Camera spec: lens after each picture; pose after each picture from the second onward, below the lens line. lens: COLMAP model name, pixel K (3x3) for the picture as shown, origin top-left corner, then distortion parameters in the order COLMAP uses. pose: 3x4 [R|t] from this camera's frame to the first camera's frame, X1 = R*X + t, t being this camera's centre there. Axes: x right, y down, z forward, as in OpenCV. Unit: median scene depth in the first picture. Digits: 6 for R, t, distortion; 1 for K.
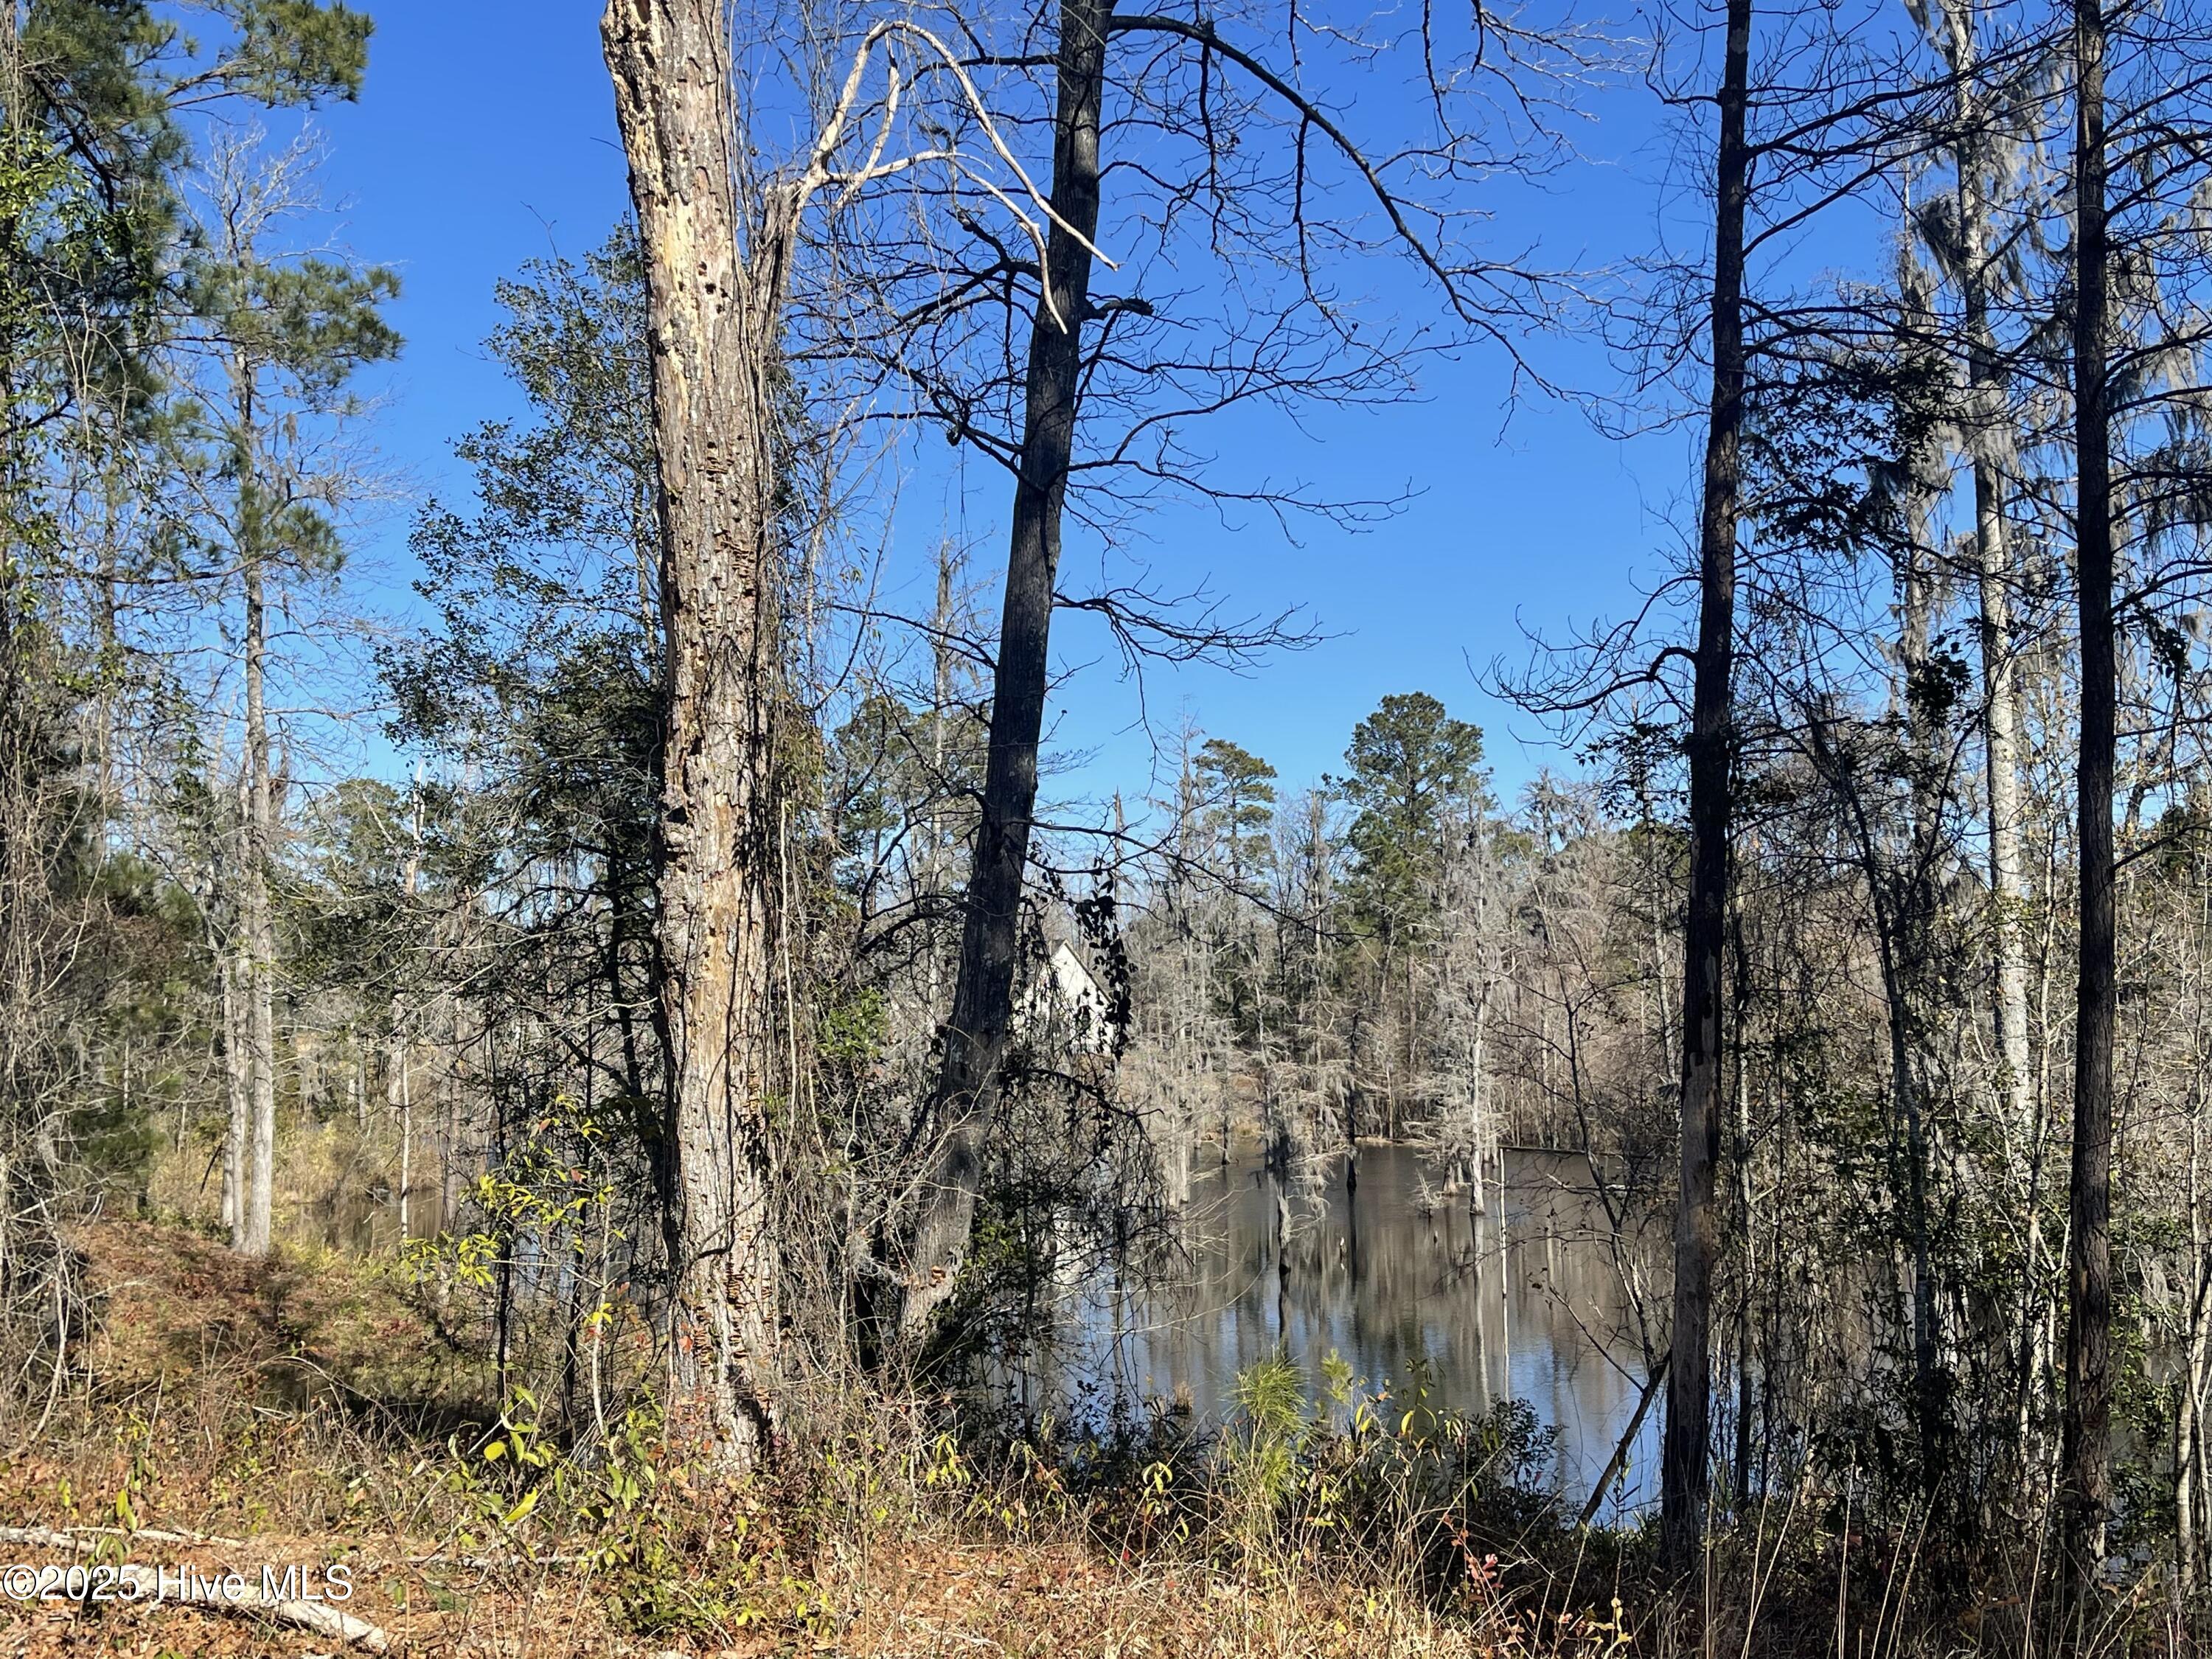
lens RADIAL K [[2349.6, 0, 1106.0], [0, 2349.6, 829.5], [0, 0, 1]] dist [0.088752, -0.006428]
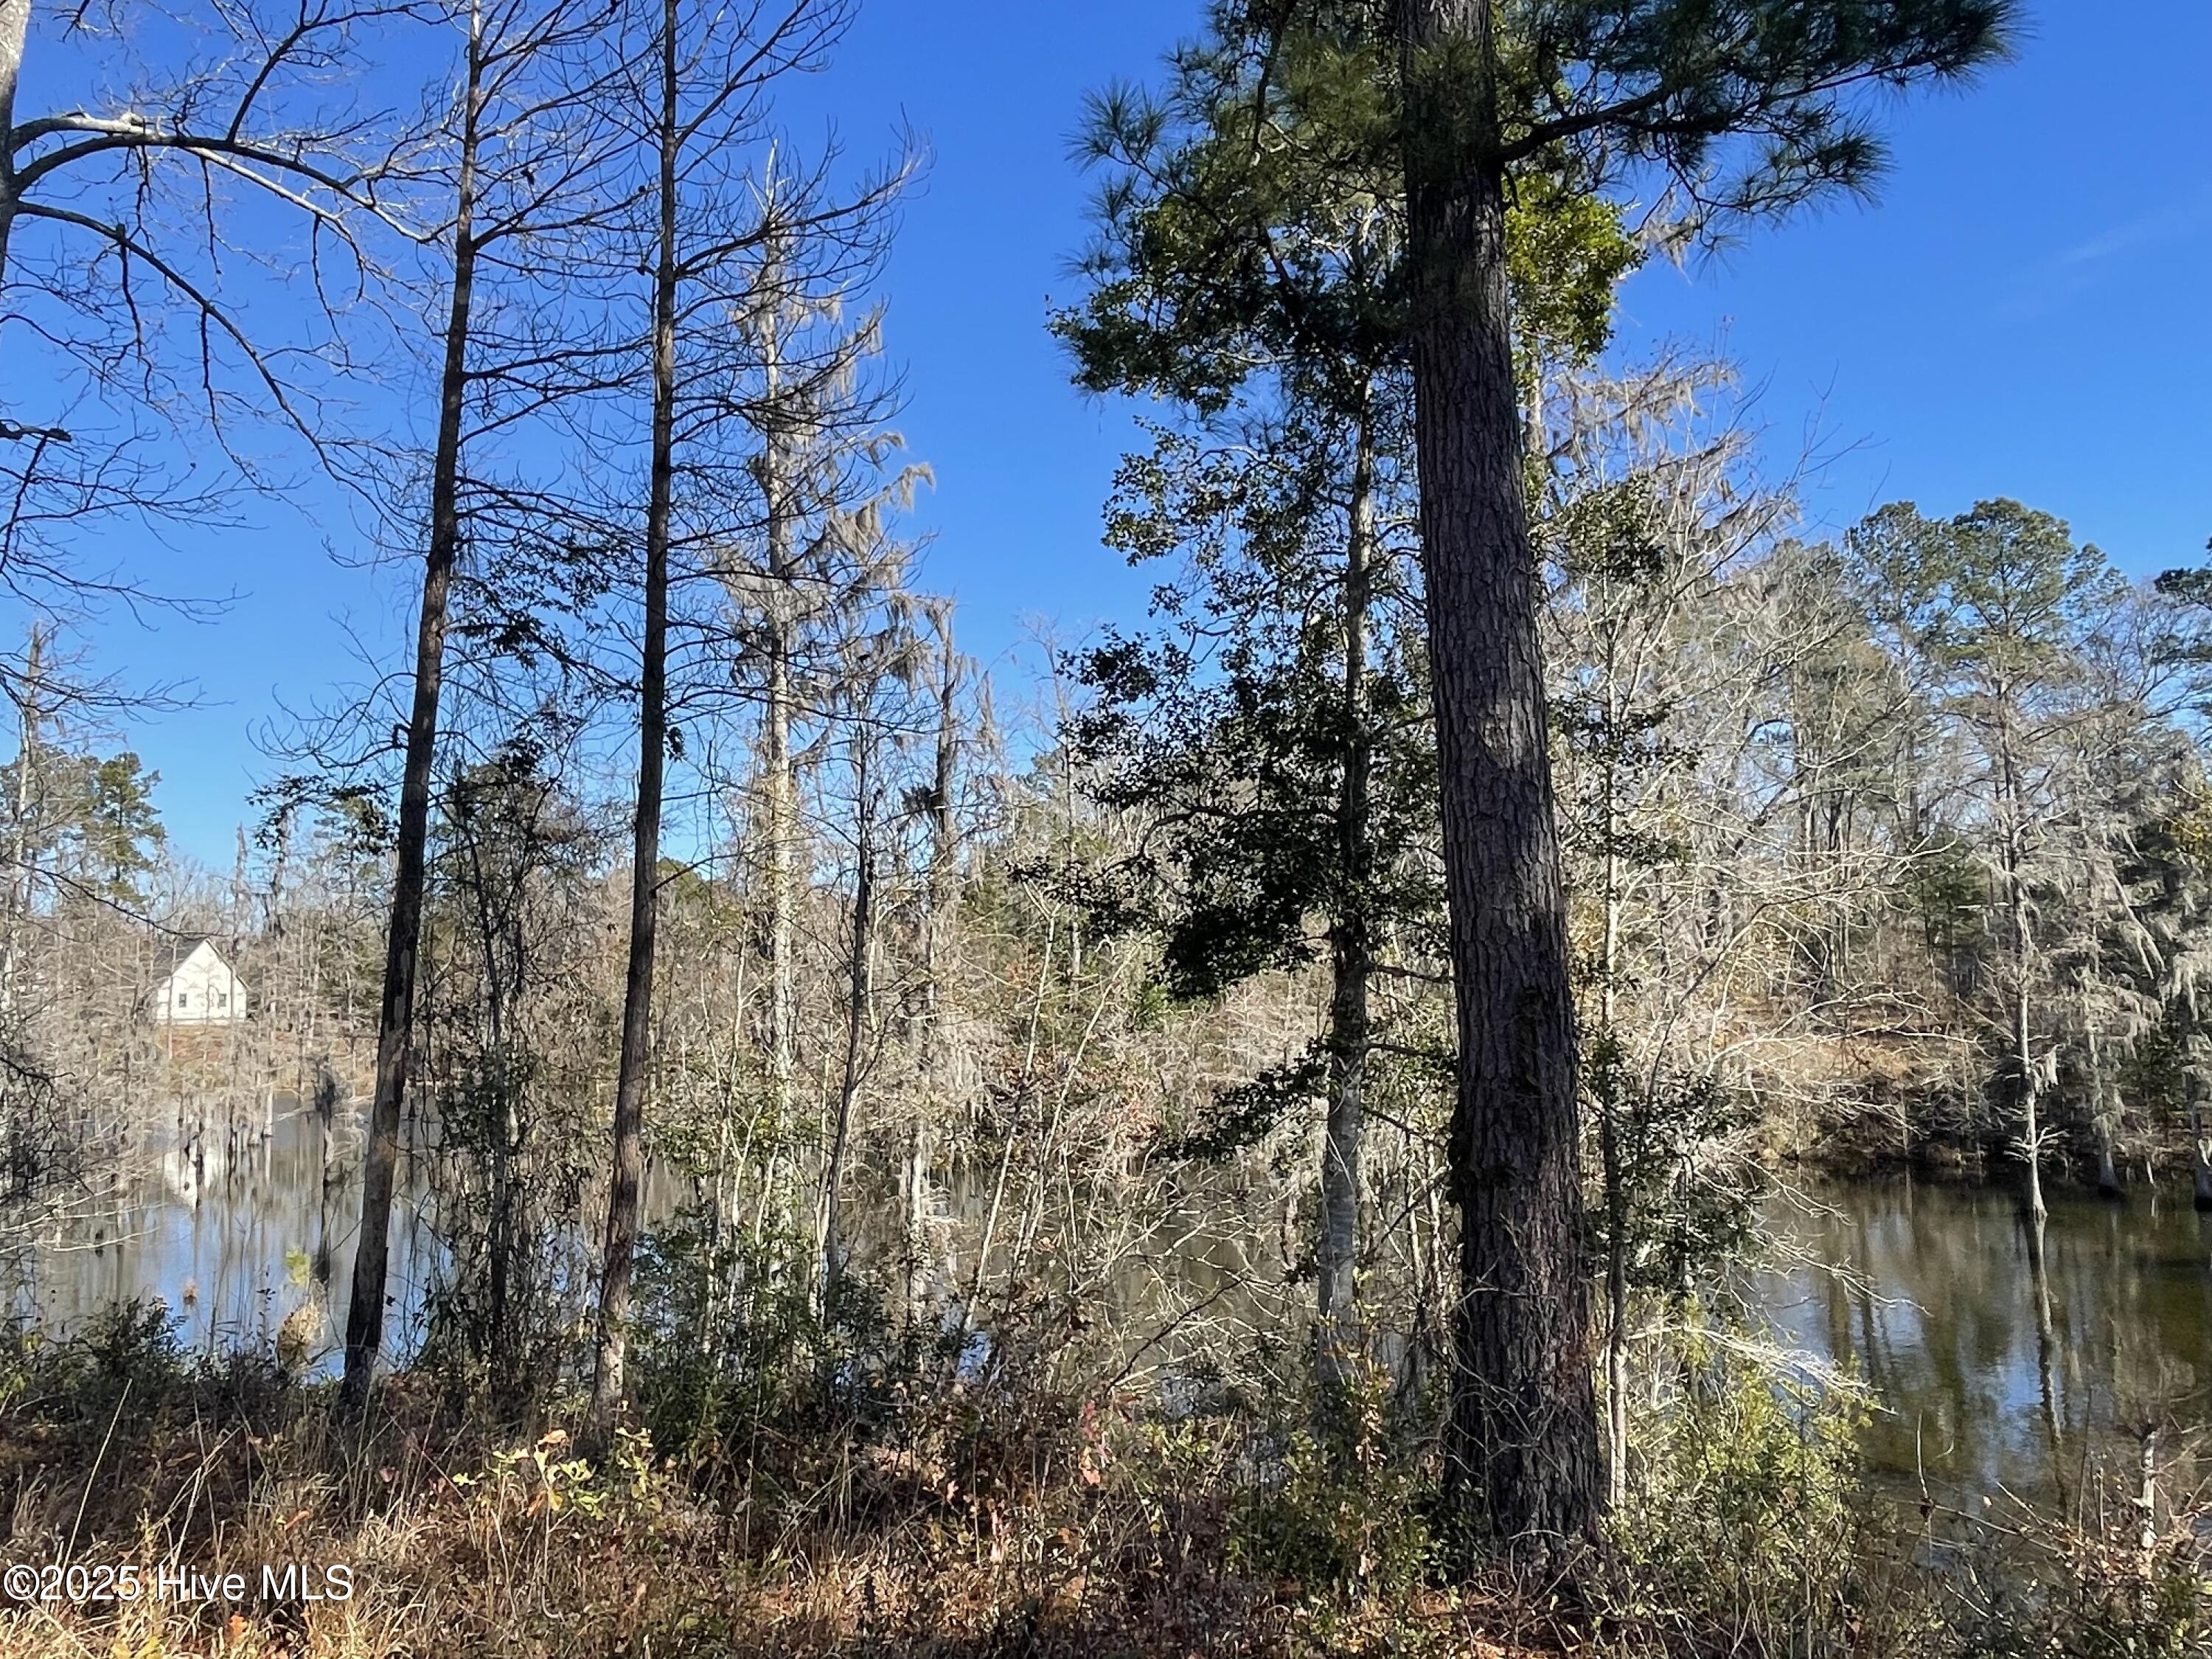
lens RADIAL K [[1549.2, 0, 1106.0], [0, 1549.2, 829.5], [0, 0, 1]] dist [-0.002575, -0.000846]
pose [[0.910769, 0.037187, 0.411239, 0.197742], [-0.026983, 0.999168, -0.030594, -0.000421], [-0.412035, 0.016767, 0.911014, 0.018902]]
